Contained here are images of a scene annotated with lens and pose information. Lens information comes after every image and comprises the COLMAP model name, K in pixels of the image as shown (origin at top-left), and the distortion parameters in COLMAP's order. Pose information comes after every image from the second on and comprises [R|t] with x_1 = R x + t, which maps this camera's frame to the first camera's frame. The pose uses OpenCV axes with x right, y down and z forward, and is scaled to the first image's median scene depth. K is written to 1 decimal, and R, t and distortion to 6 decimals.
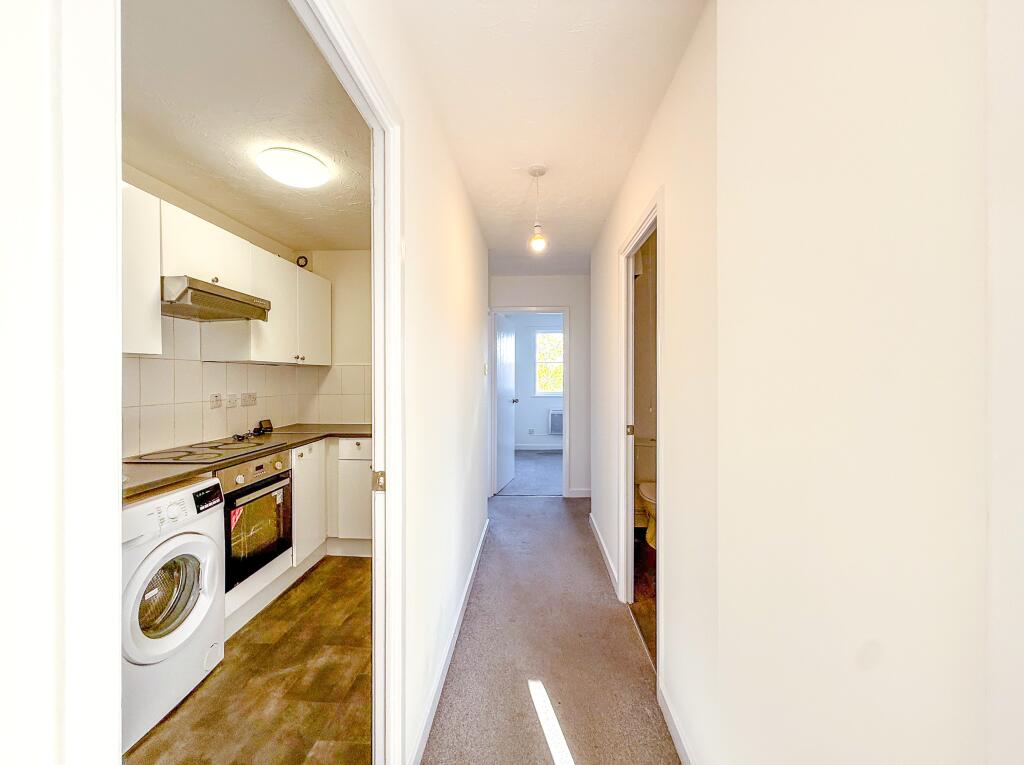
lens RADIAL K [[408.2, 0, 510.2], [0, 408.2, 373.8], [0, 0, 1]] dist [-0.000198, -0.000073]
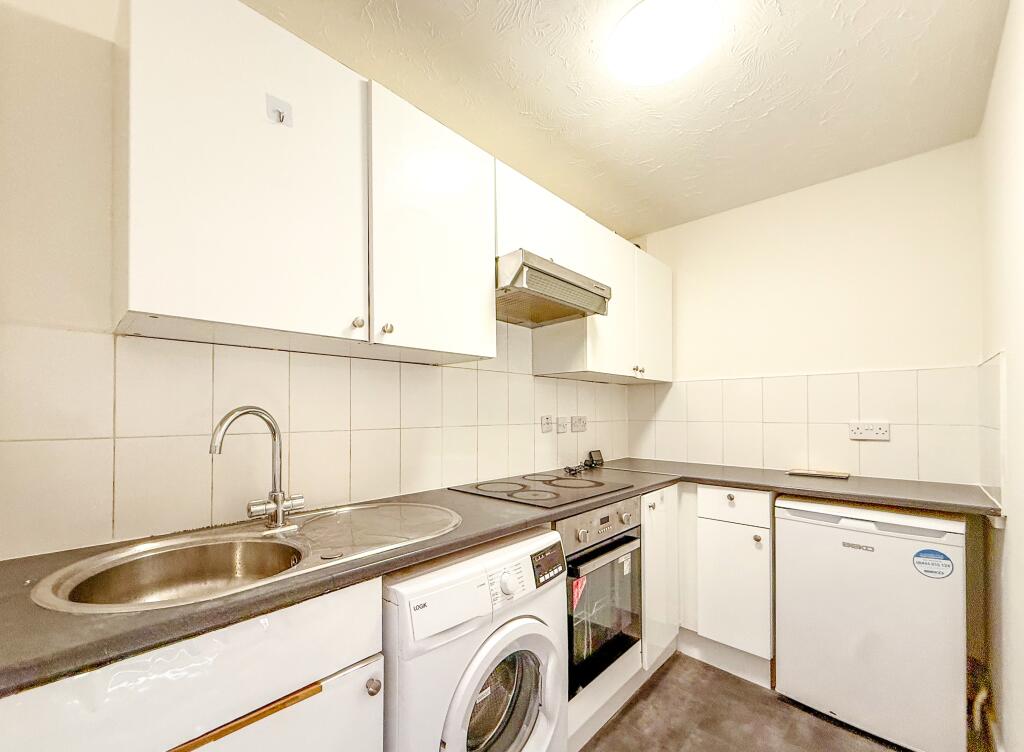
lens RADIAL K [[430.2, 0, 509.2], [0, 430.2, 404.9], [0, 0, 1]] dist [0.000400, 0.000047]
pose [[0.775912, -0.004207, -0.630827, -0.269490], [0.000309, 0.999980, -0.006290, 0.039139], [0.630841, 0.004685, 0.775898, 0.322274]]
